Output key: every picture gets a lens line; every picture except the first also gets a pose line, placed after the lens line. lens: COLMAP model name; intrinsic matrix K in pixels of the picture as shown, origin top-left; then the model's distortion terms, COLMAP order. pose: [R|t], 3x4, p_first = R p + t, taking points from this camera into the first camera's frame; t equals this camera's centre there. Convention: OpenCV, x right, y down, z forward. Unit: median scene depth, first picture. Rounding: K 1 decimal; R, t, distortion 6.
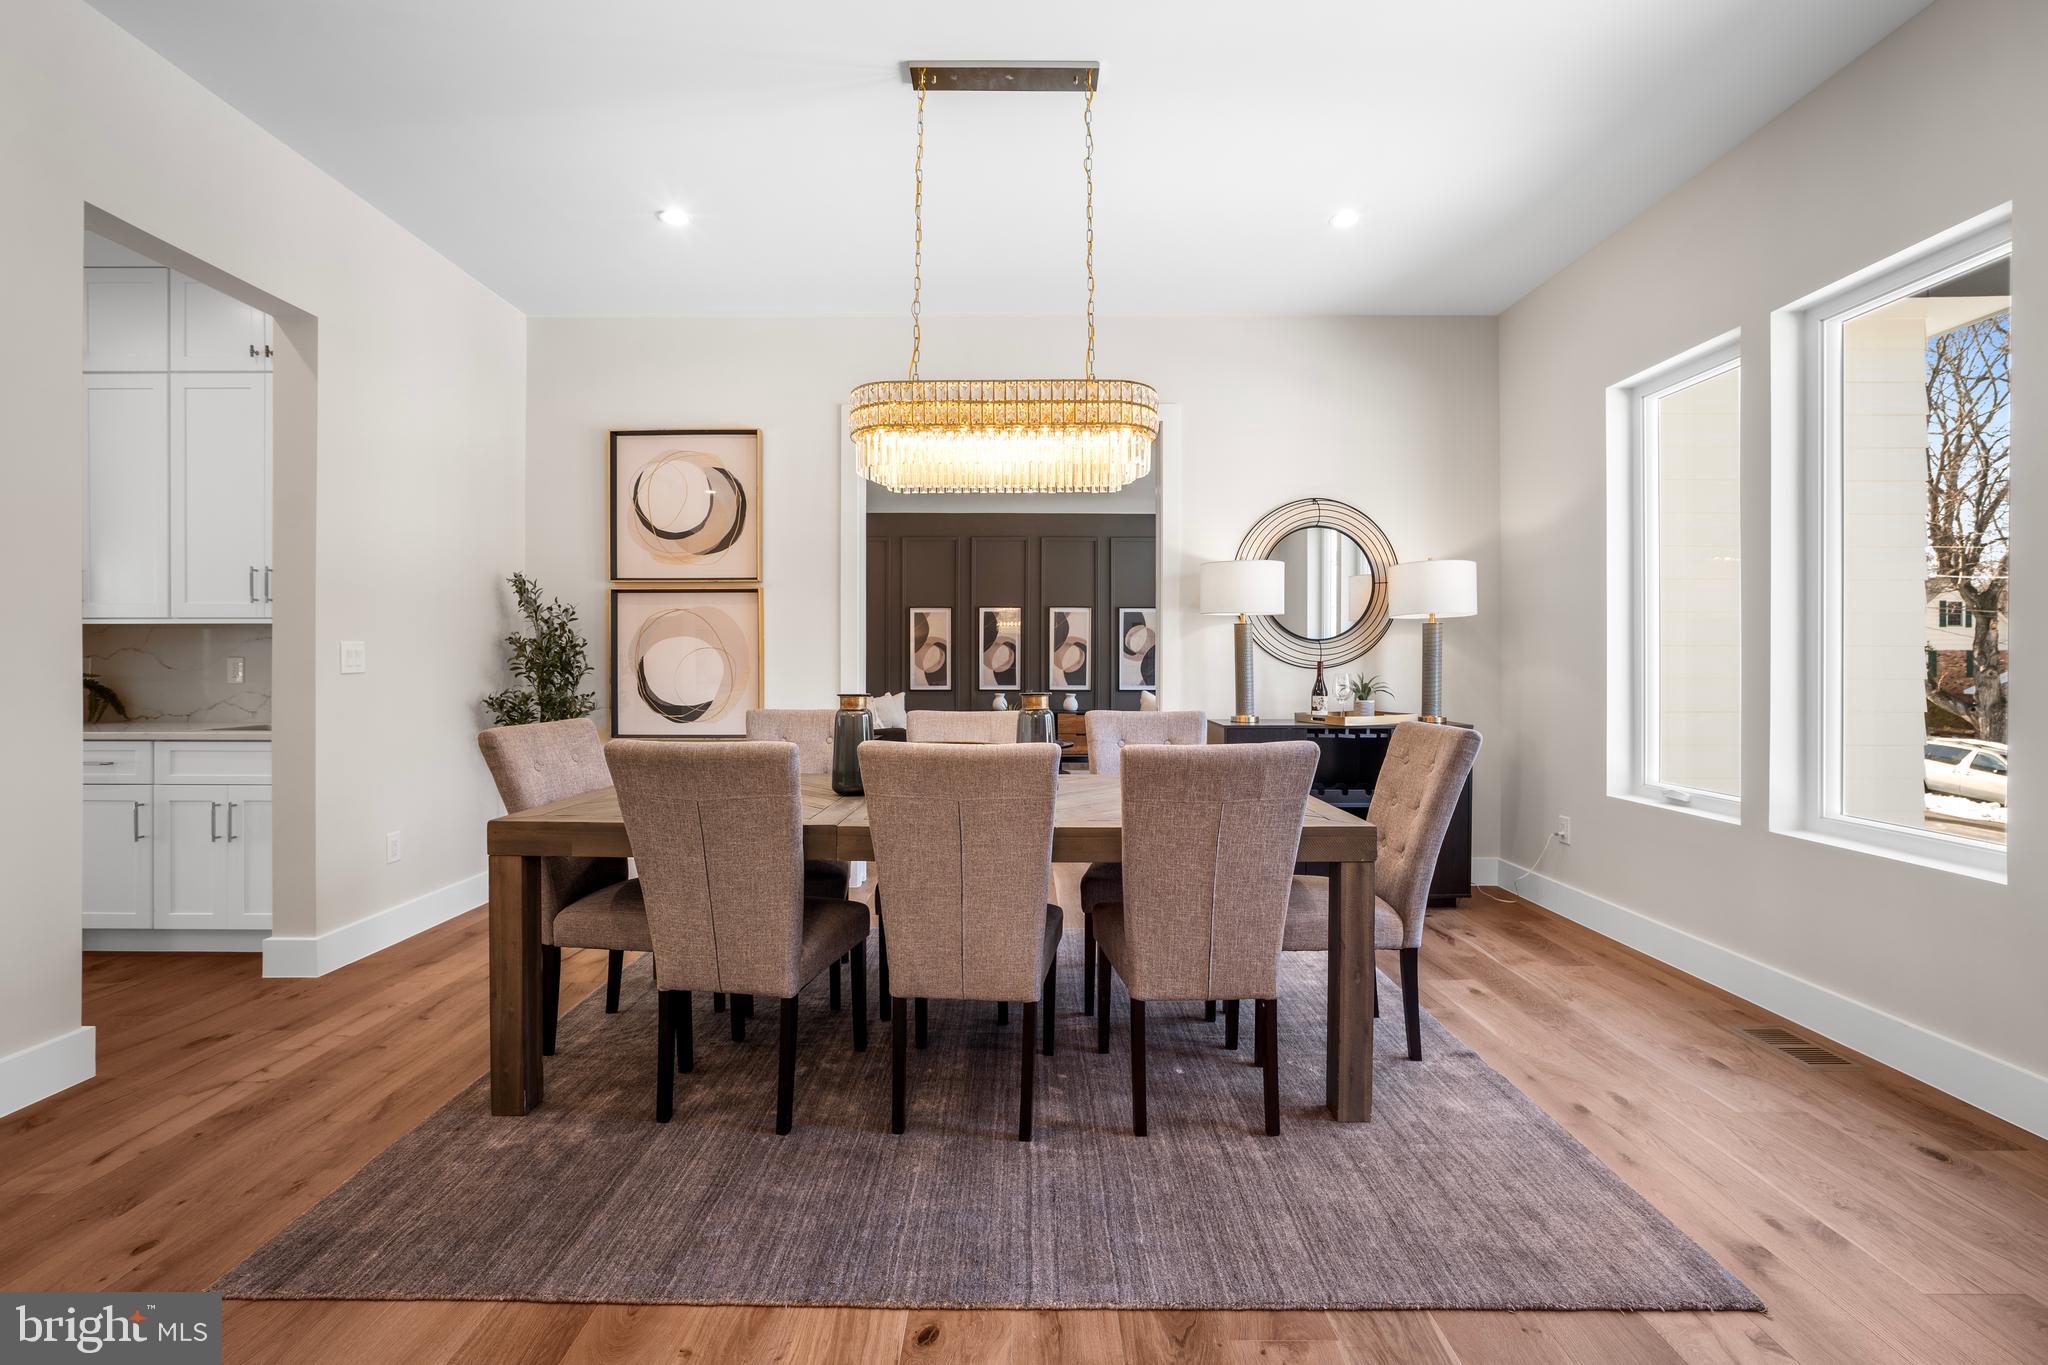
lens RADIAL K [[858.4, 0, 1029.4], [0, 858.4, 668.3], [0, 0, 1]] dist [-0.057186, 0.022663]
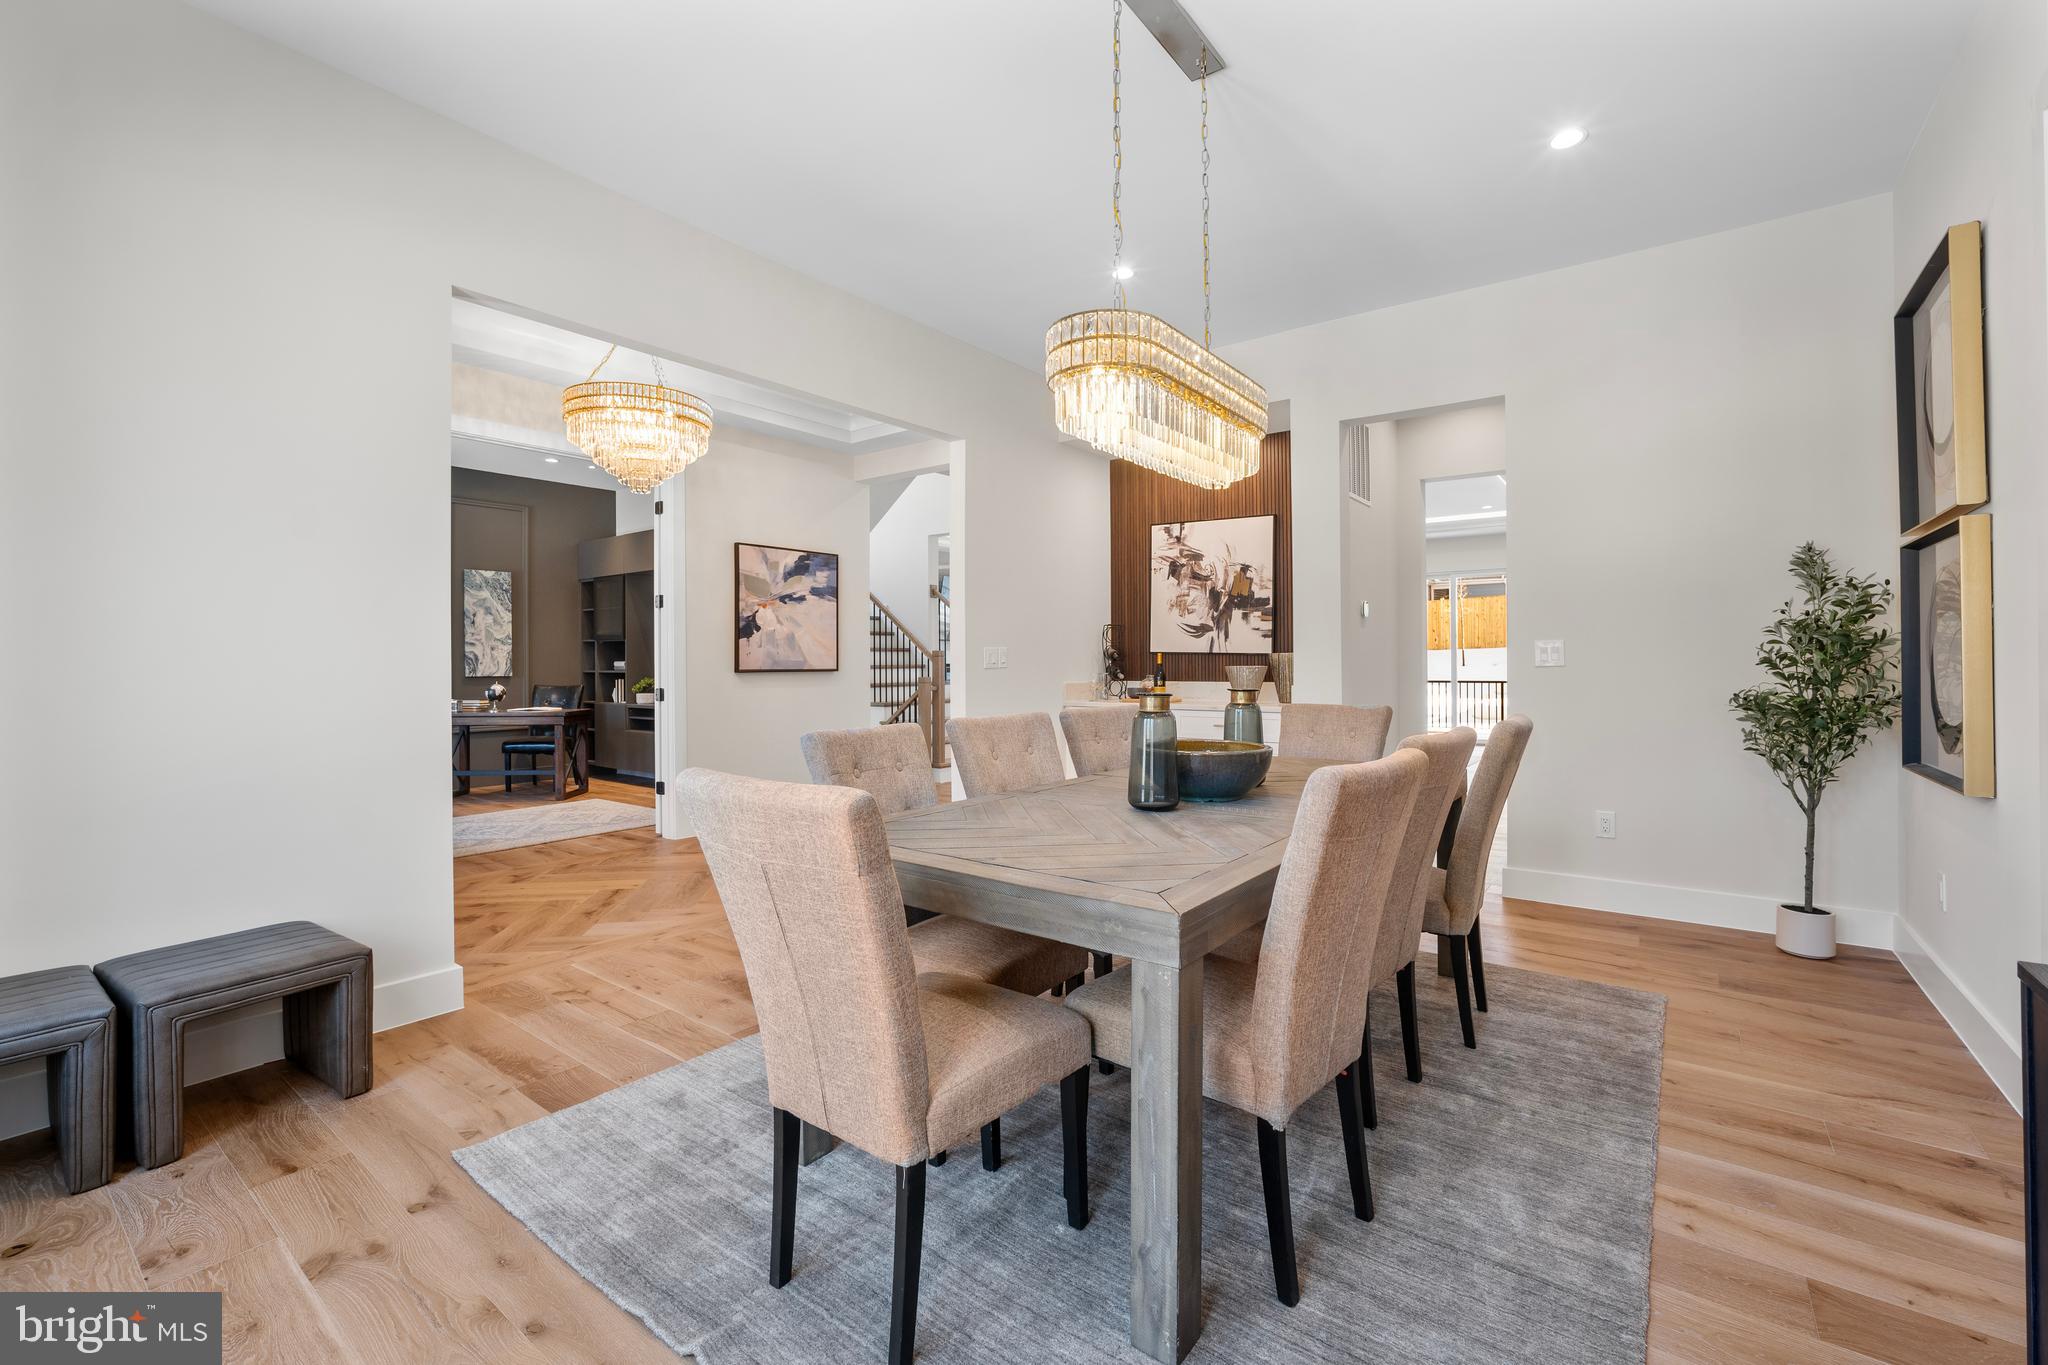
lens RADIAL K [[858.4, 0, 1029.4], [0, 858.4, 668.3], [0, 0, 1]] dist [-0.057186, 0.022663]
pose [[-0.605273, -0.003570, -0.796010, 0.469676], [-0.006131, 0.999981, 0.000177, 0.003974], [0.795995, 0.004988, -0.605283, 0.840137]]
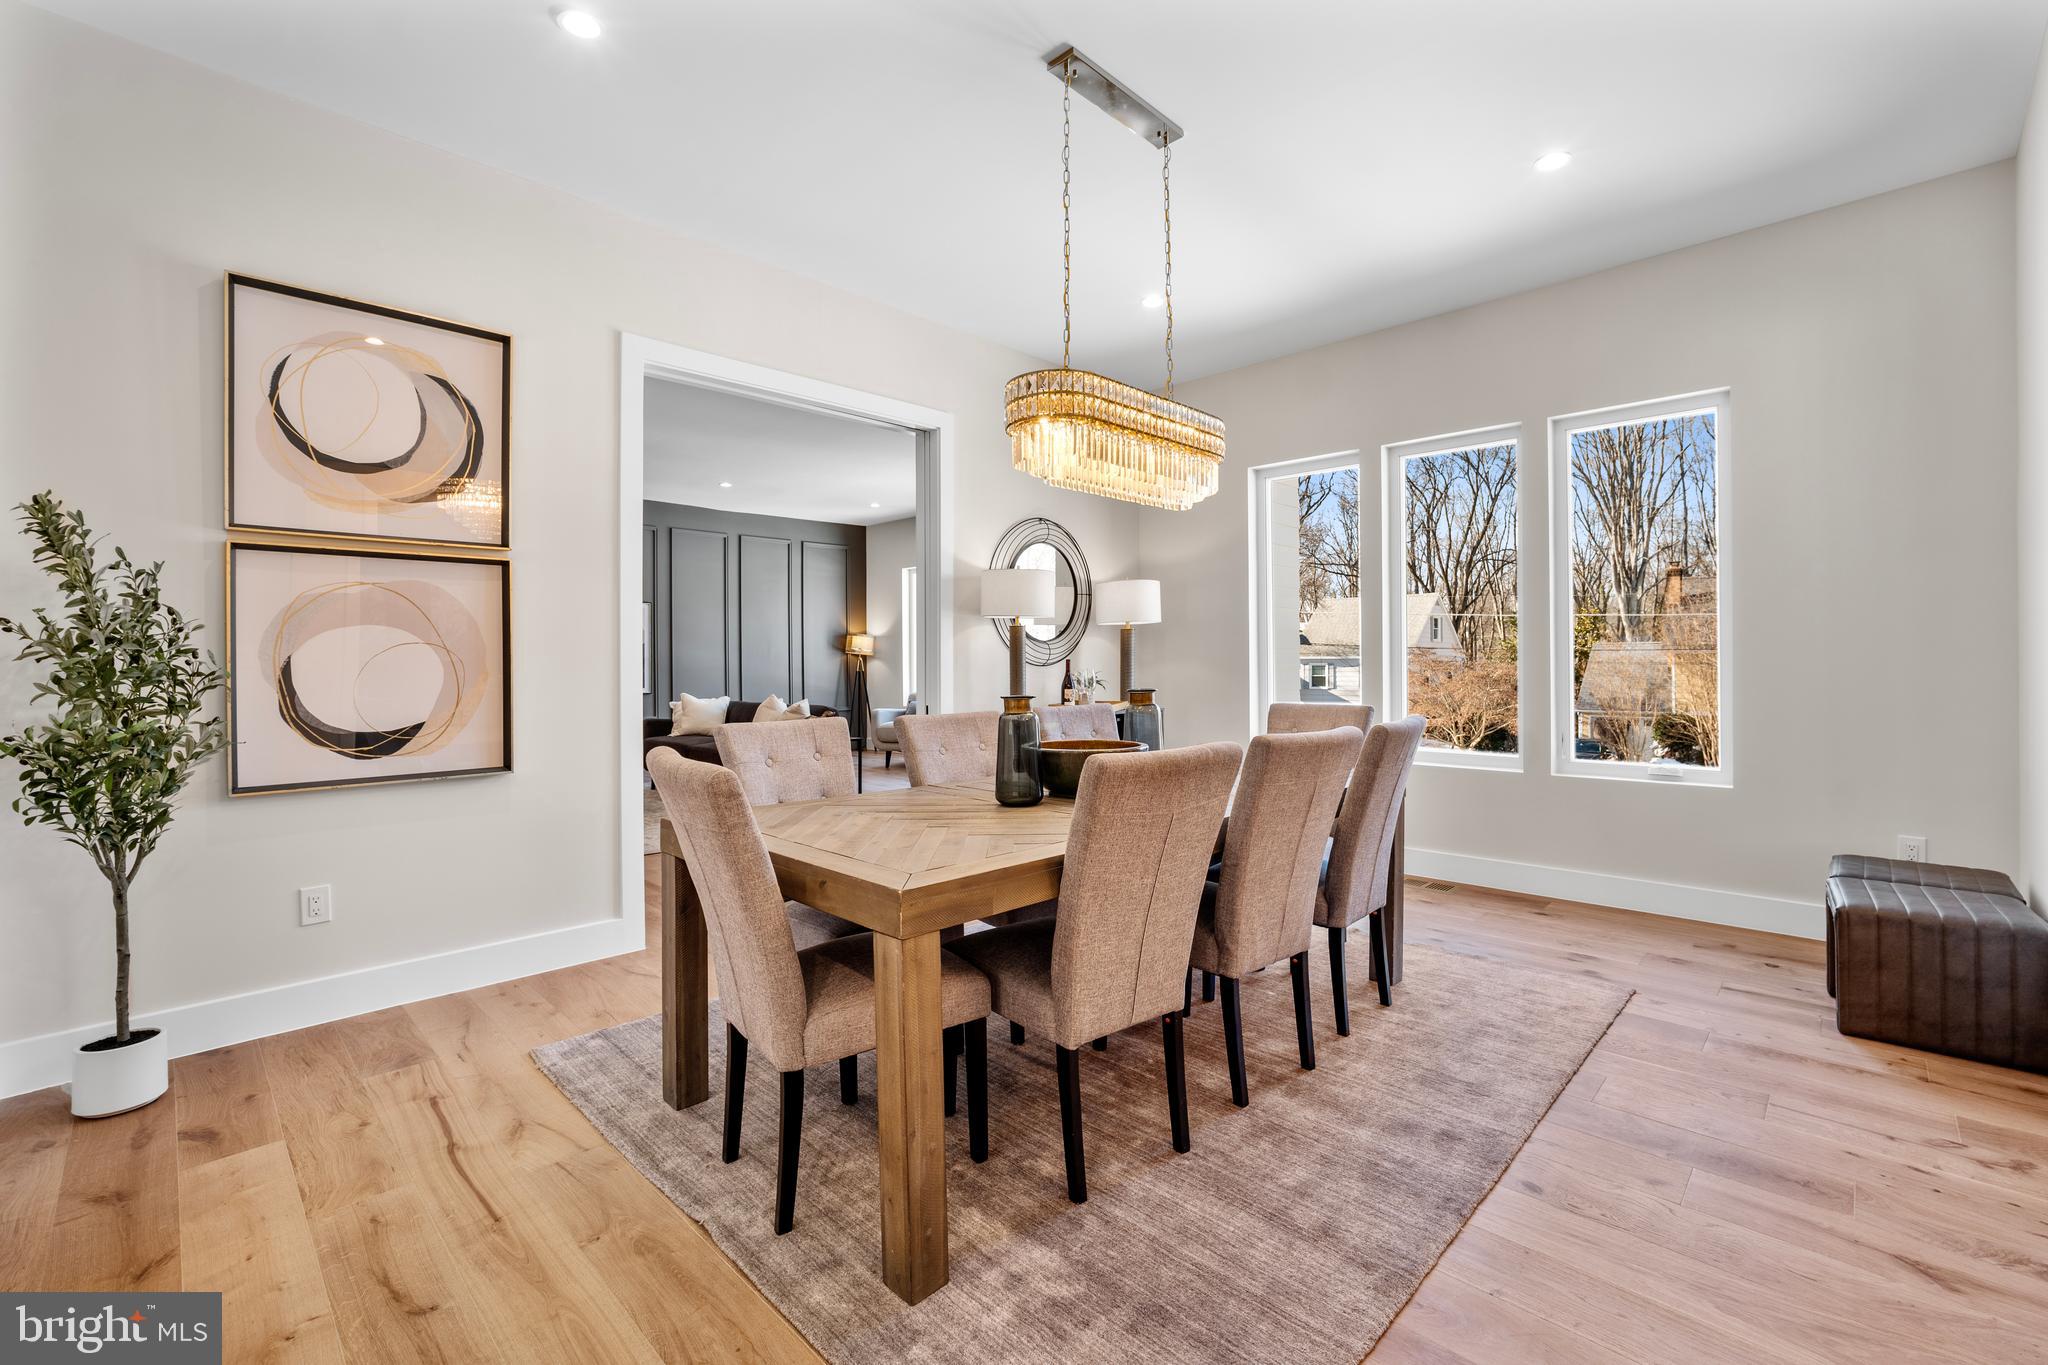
lens RADIAL K [[858.4, 0, 1029.4], [0, 858.4, 668.3], [0, 0, 1]] dist [-0.057186, 0.022663]
pose [[0.712129, -0.009814, 0.701980, -0.500088], [0.011021, 0.999935, 0.002800, -0.000998], [-0.701962, 0.005743, 0.712191, 0.199546]]
